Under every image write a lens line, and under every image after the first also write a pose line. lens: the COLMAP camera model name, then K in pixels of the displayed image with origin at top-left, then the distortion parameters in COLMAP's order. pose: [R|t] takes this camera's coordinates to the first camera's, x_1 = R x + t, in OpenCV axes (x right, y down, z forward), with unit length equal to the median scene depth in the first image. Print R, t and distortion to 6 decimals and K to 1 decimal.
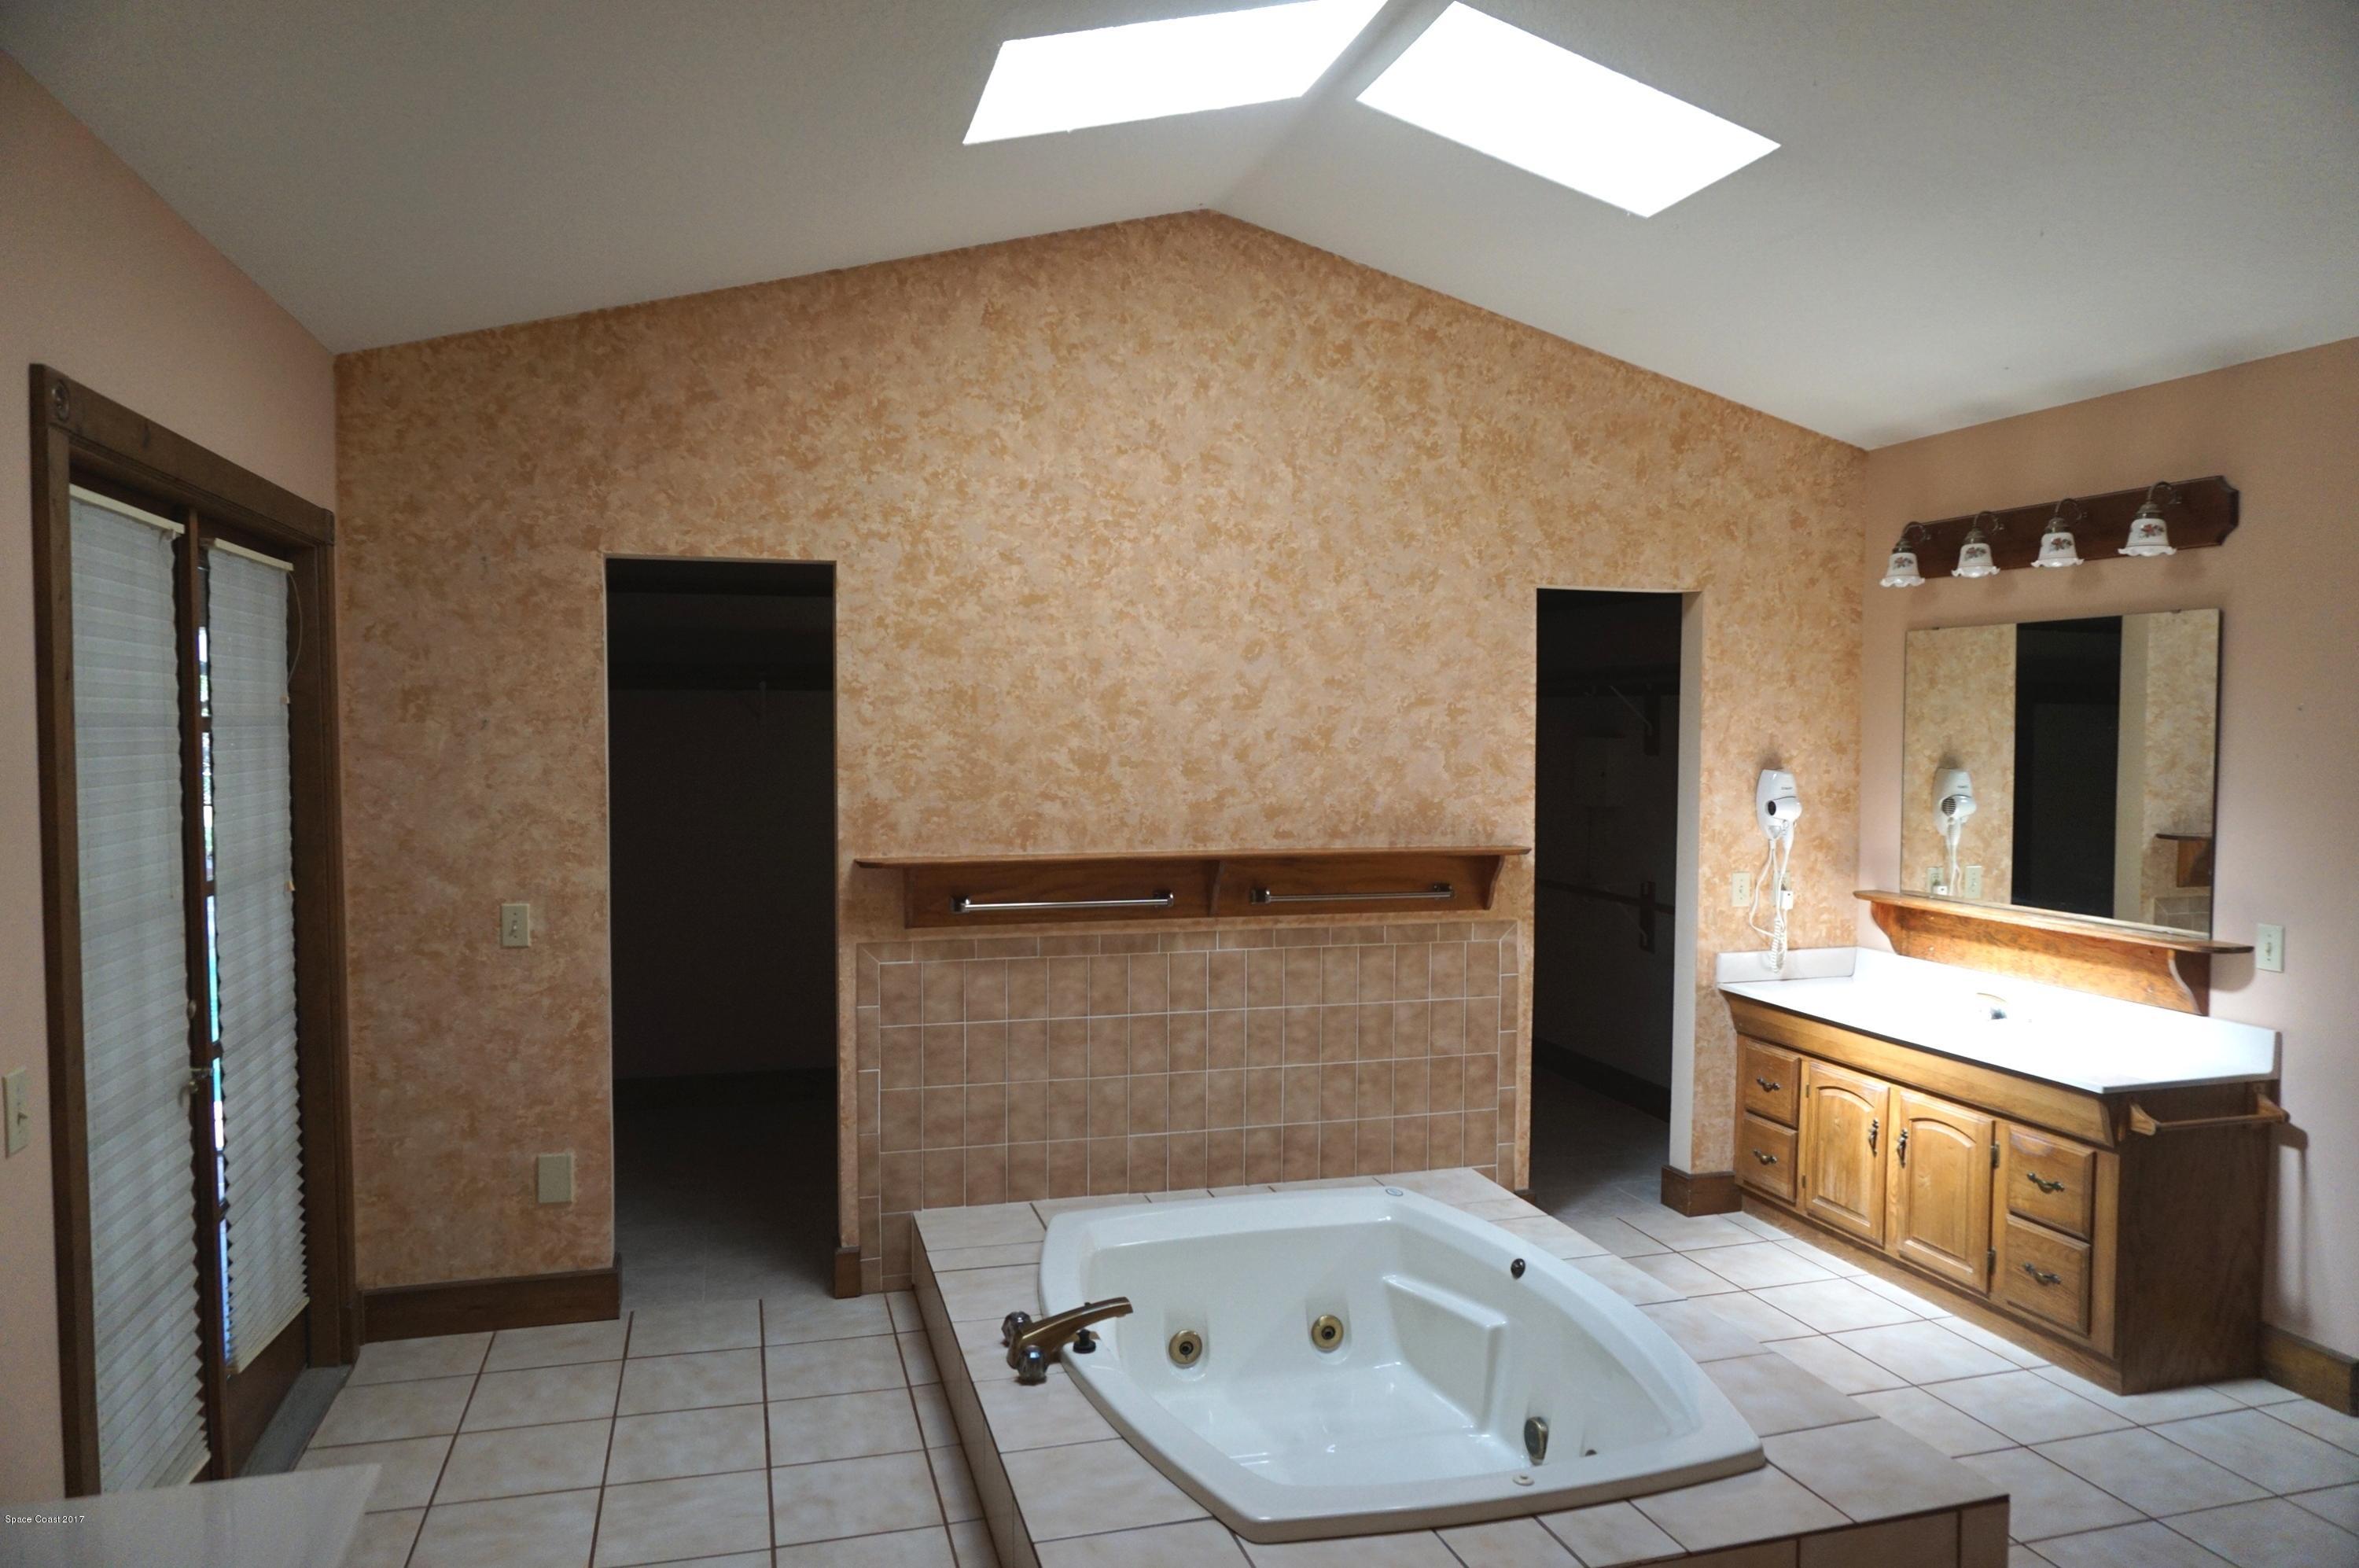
lens RADIAL K [[1557.2, 0, 1189.7], [0, 1557.2, 778.6], [0, 0, 1]] dist [-0.055435, 0.037528]
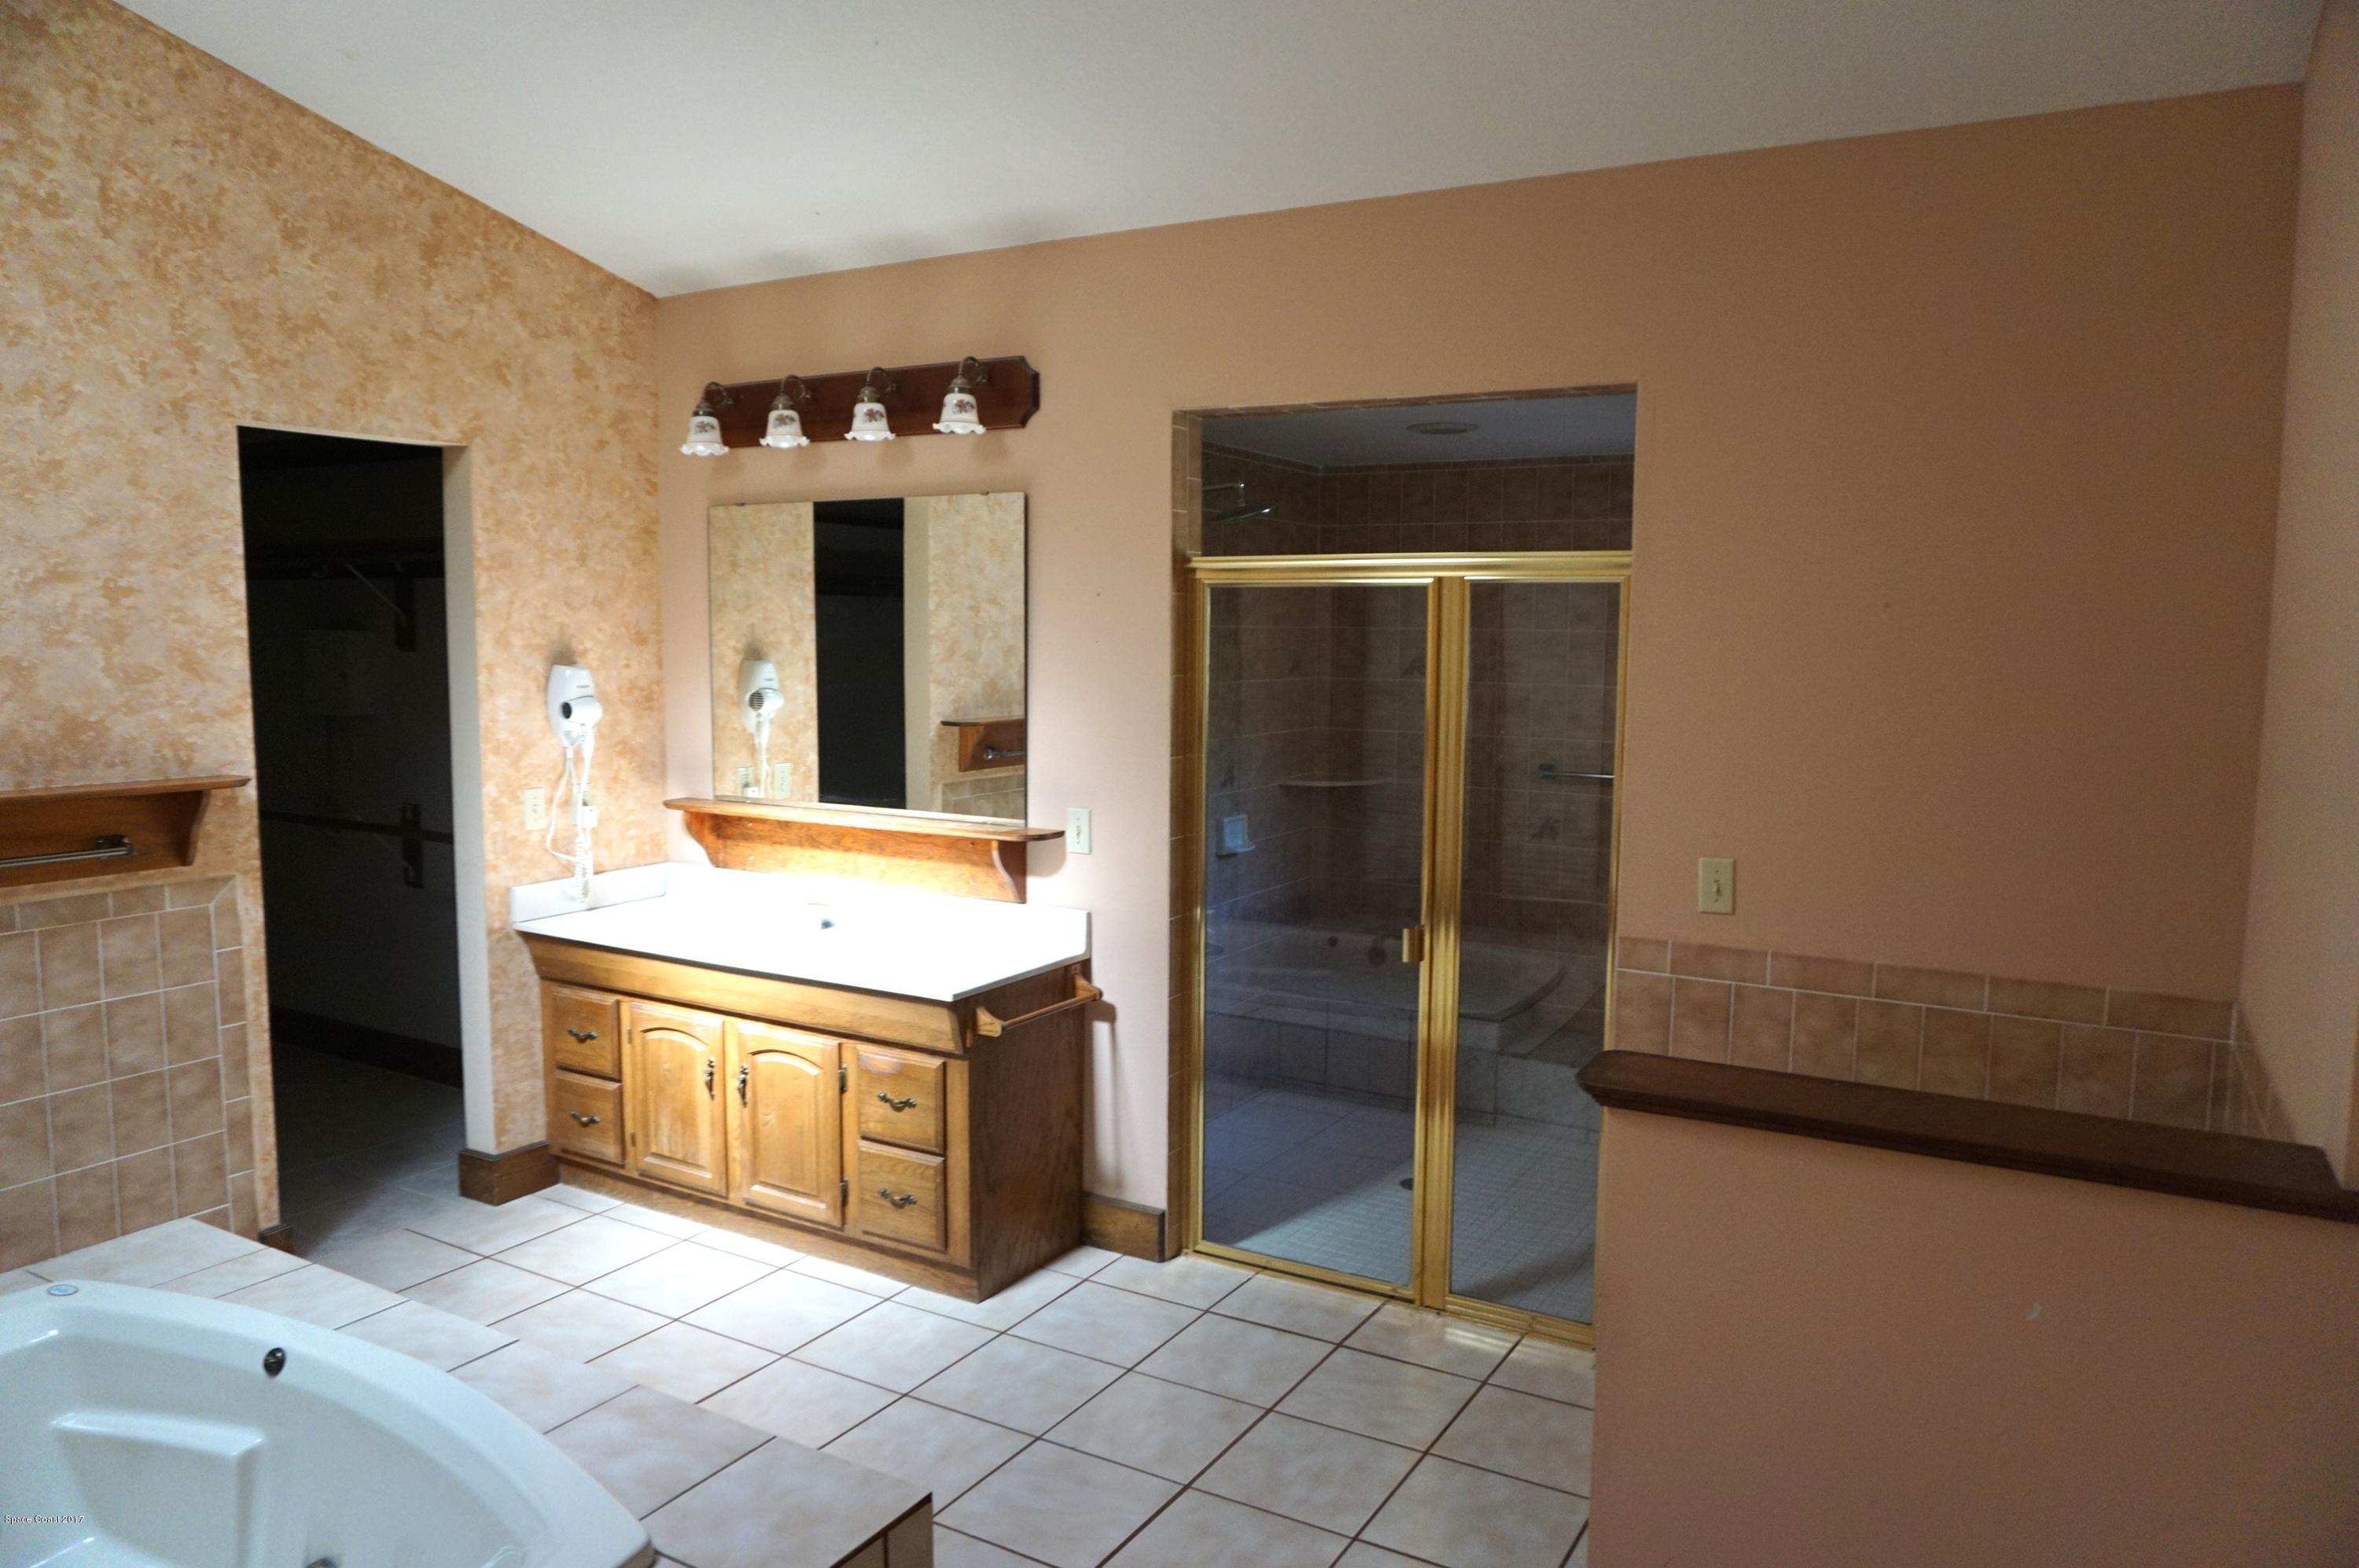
lens RADIAL K [[1557.2, 0, 1189.7], [0, 1557.2, 778.6], [0, 0, 1]] dist [-0.055435, 0.037528]
pose [[0.719866, -0.067704, 0.690803, 0.036314], [0.021528, 0.996931, 0.075273, -0.000106], [-0.693779, -0.039315, 0.719114, 0.158845]]
